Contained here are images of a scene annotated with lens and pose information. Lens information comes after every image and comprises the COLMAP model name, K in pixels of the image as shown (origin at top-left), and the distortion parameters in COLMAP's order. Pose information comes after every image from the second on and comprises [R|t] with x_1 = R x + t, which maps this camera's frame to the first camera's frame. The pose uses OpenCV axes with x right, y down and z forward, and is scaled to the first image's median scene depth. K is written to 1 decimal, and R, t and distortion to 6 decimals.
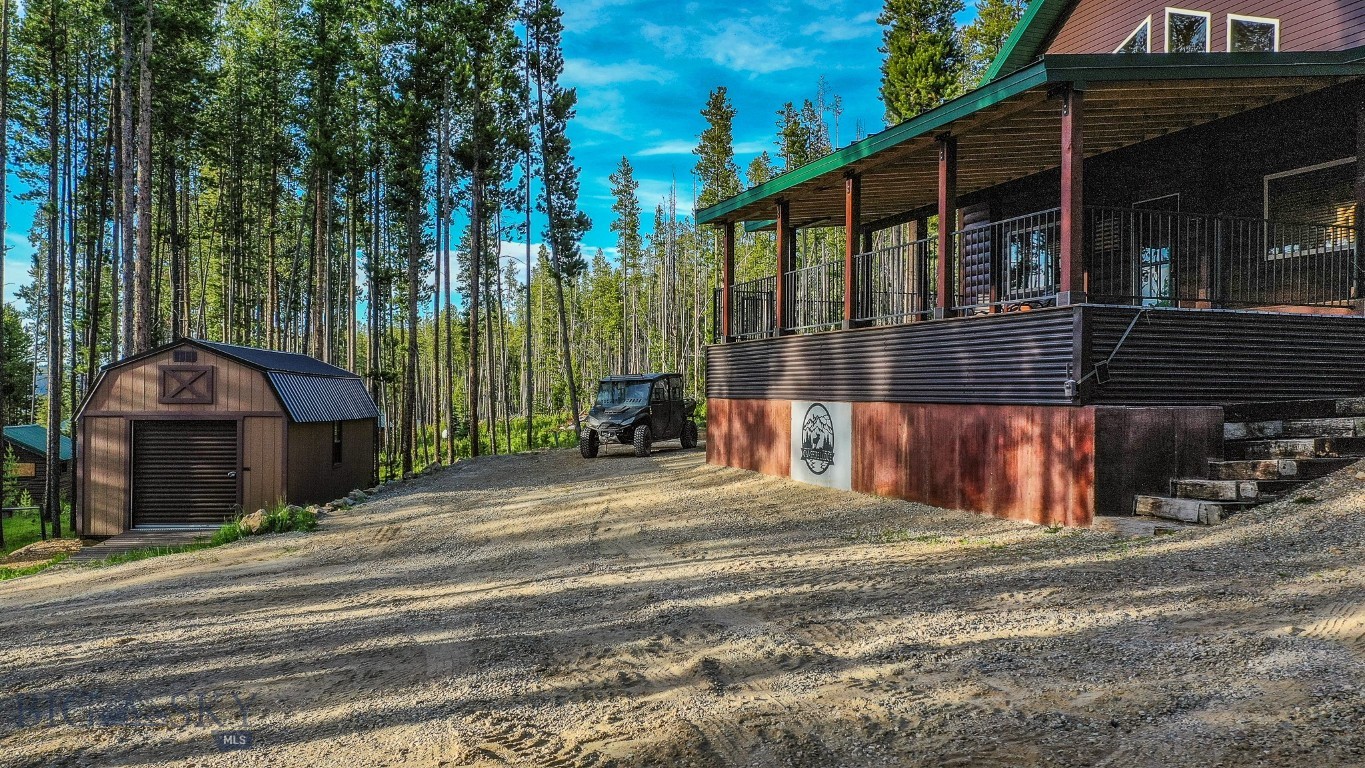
lens RADIAL K [[1079.7, 0, 682.5], [0, 1079.7, 385.5], [0, 0, 1]] dist [-0.004574, 0.007771]
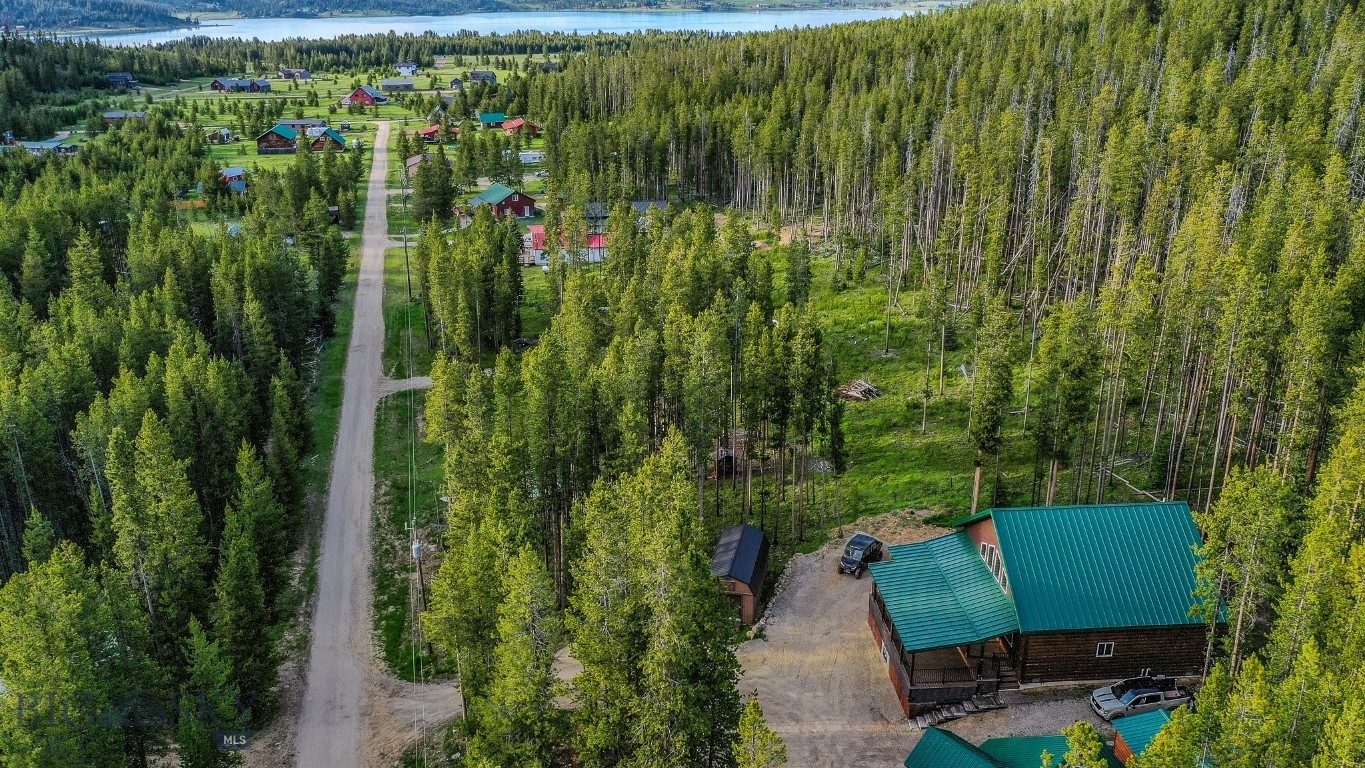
lens RADIAL K [[1079.7, 0, 680.8], [0, 1079.7, 385.0], [0, 0, 1]] dist [-0.004574, 0.007771]
pose [[0.962206, 0.083940, -0.259065, 0.288070], [0.011060, 0.938480, 0.345157, -1.934801], [0.272100, -0.334977, 0.902082, -2.167544]]
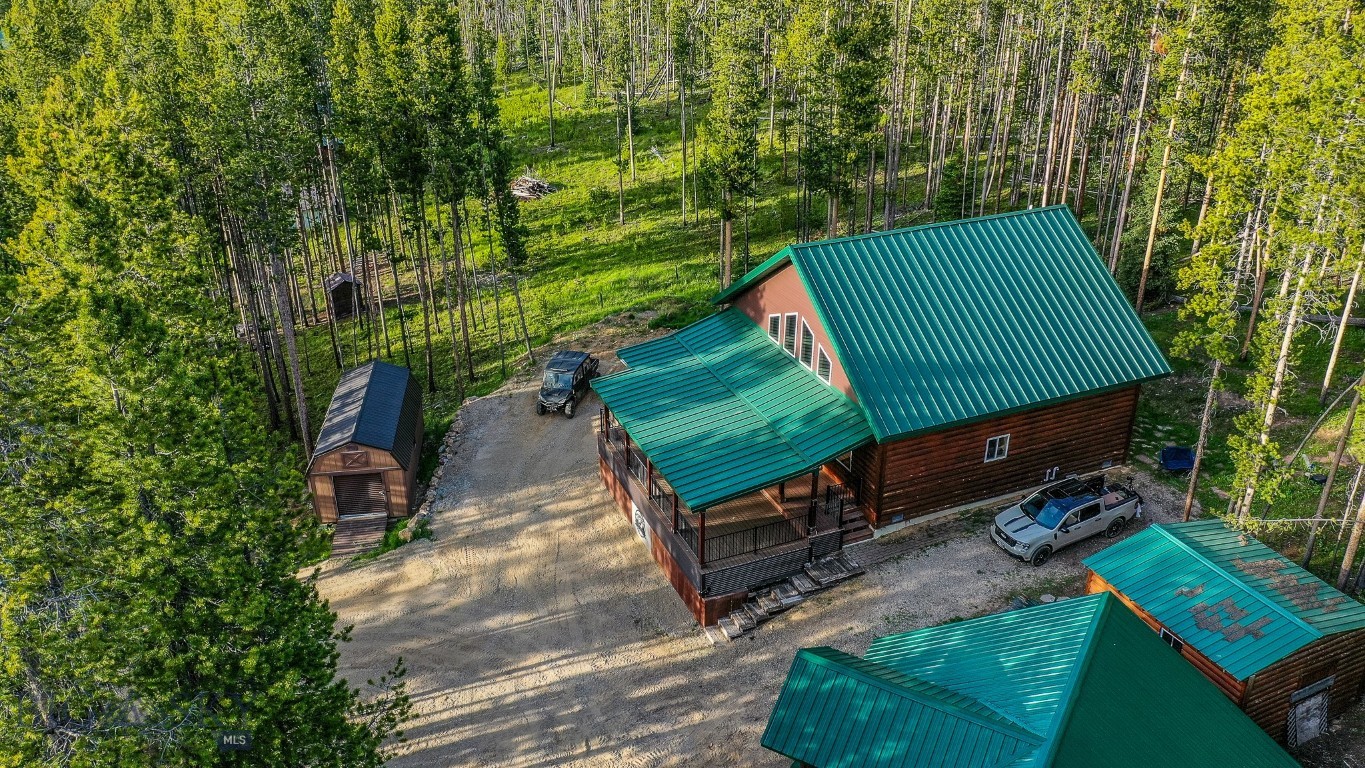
lens RADIAL K [[1079.7, 0, 680.1], [0, 1079.7, 388.4], [0, 0, 1]] dist [-0.004574, 0.007771]
pose [[0.998101, -0.038009, 0.048475, 0.084273], [0.012657, 0.896691, 0.442476, -1.065067], [-0.060286, -0.441022, 0.895469, -0.890510]]
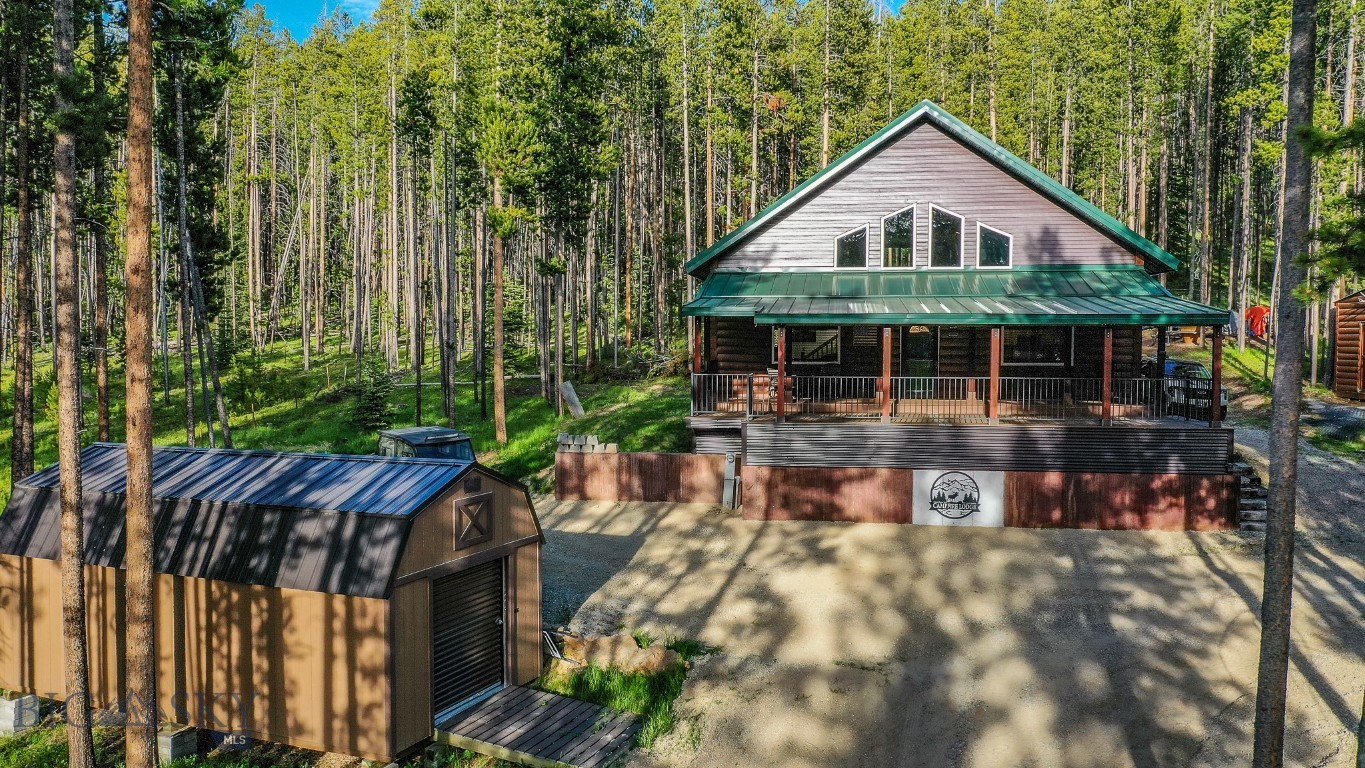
lens RADIAL K [[1079.7, 0, 684.5], [0, 1079.7, 378.3], [0, 0, 1]] dist [-0.004574, 0.007771]
pose [[0.467774, -0.037939, 0.883033, -1.072575], [-0.006242, 0.998912, 0.046224, -0.141239], [-0.883826, -0.027134, 0.467028, 0.500735]]
